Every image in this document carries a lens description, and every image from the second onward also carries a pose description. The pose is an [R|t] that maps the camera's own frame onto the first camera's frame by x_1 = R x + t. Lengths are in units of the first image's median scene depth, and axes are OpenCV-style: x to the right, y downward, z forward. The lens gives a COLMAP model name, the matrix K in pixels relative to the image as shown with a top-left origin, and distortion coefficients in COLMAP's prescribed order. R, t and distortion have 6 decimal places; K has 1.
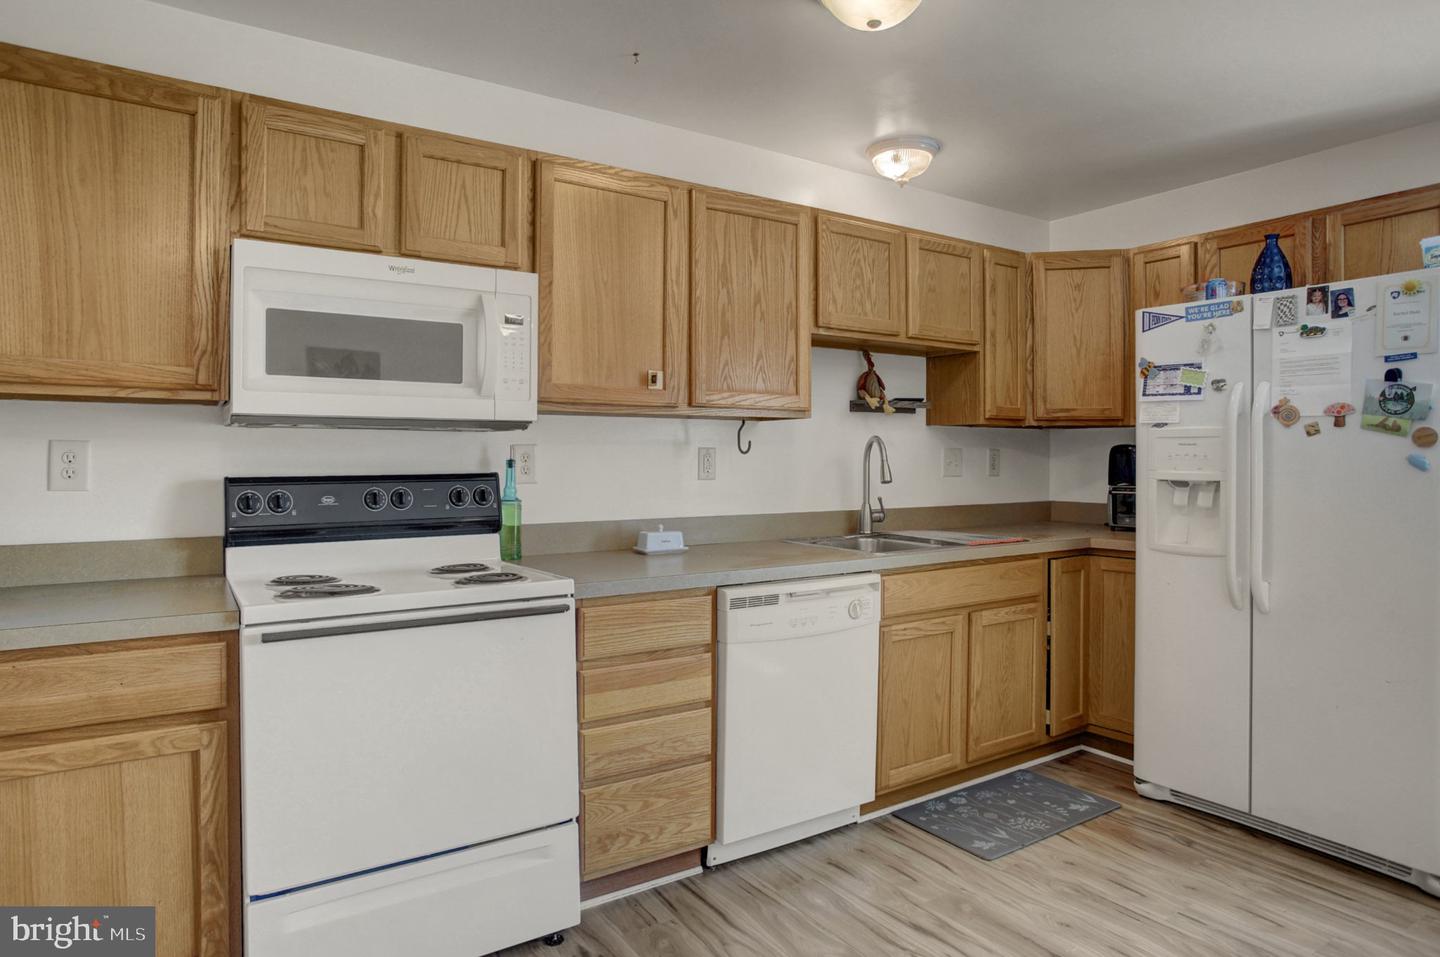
lens RADIAL K [[862.7, 0, 721.5], [0, 862.7, 463.9], [0, 0, 1]] dist [-0.005725, 0.003552]
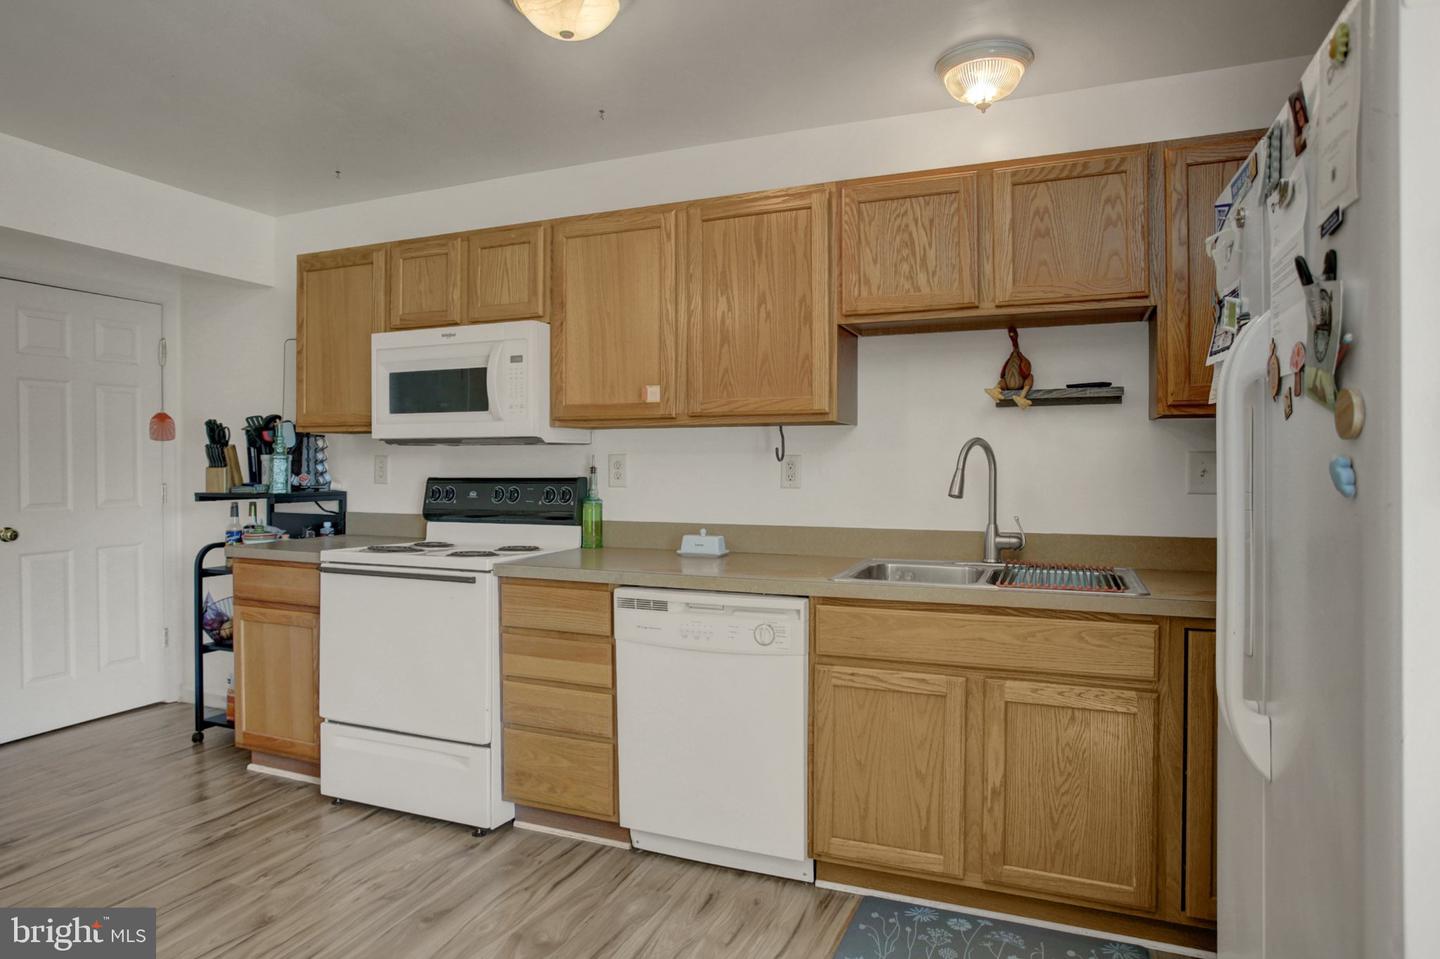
lens RADIAL K [[862.7, 0, 720.7], [0, 862.7, 478.7], [0, 0, 1]] dist [-0.005725, 0.003552]
pose [[0.551810, 0.013237, -0.833865, 0.902228], [-0.007784, 0.999912, 0.010722, -0.002914], [0.833934, 0.000574, 0.551864, 0.481194]]
